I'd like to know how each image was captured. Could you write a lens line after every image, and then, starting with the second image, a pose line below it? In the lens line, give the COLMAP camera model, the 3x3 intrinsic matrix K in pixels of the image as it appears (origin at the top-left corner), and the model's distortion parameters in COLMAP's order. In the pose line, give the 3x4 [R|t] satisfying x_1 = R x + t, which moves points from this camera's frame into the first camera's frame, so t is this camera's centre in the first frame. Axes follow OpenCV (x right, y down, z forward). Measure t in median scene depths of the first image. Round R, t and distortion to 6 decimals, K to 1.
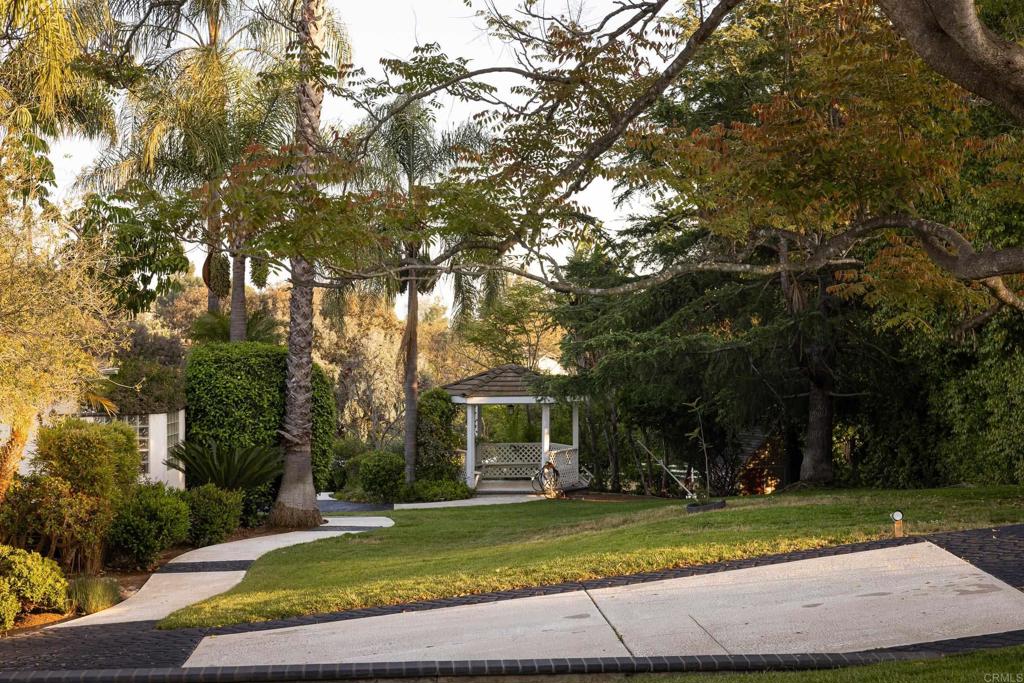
lens RADIAL K [[1591.6, 0, 510.9], [0, 1591.6, 340.8], [0, 0, 1]] dist [0.048590, 0.000000]
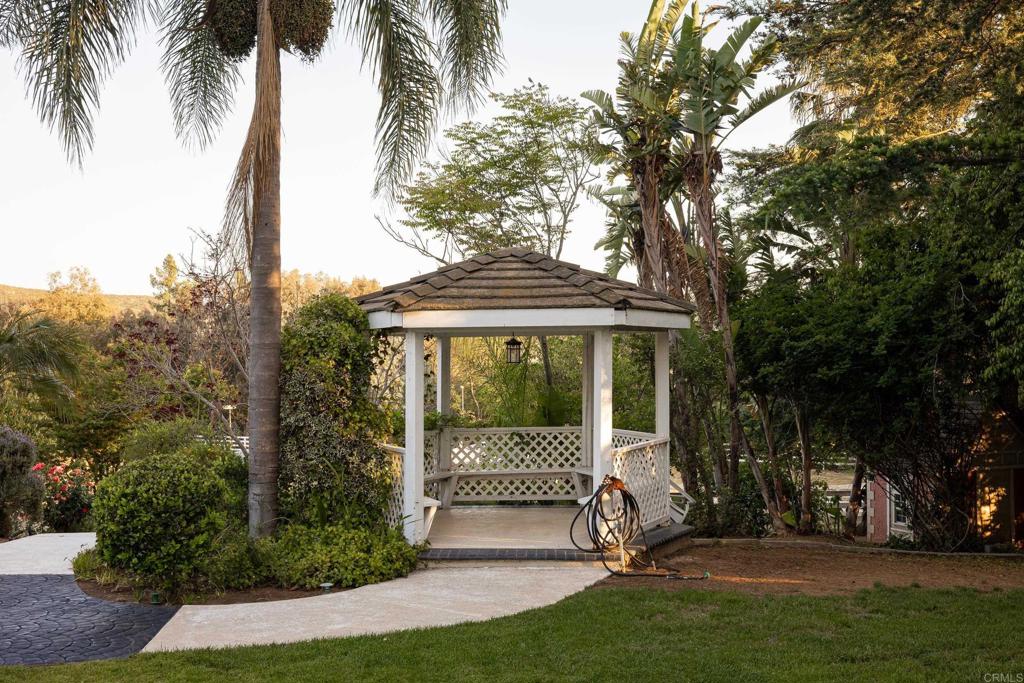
lens RADIAL K [[1211.4, 0, 513.2], [0, 1211.4, 342.2], [0, 0, 1]] dist [-0.026284, 0.000000]
pose [[0.999949, -0.002822, 0.009726, -0.003399], [0.002856, 0.999990, -0.003553, 0.043523], [-0.009716, 0.003581, 0.999946, 0.692833]]
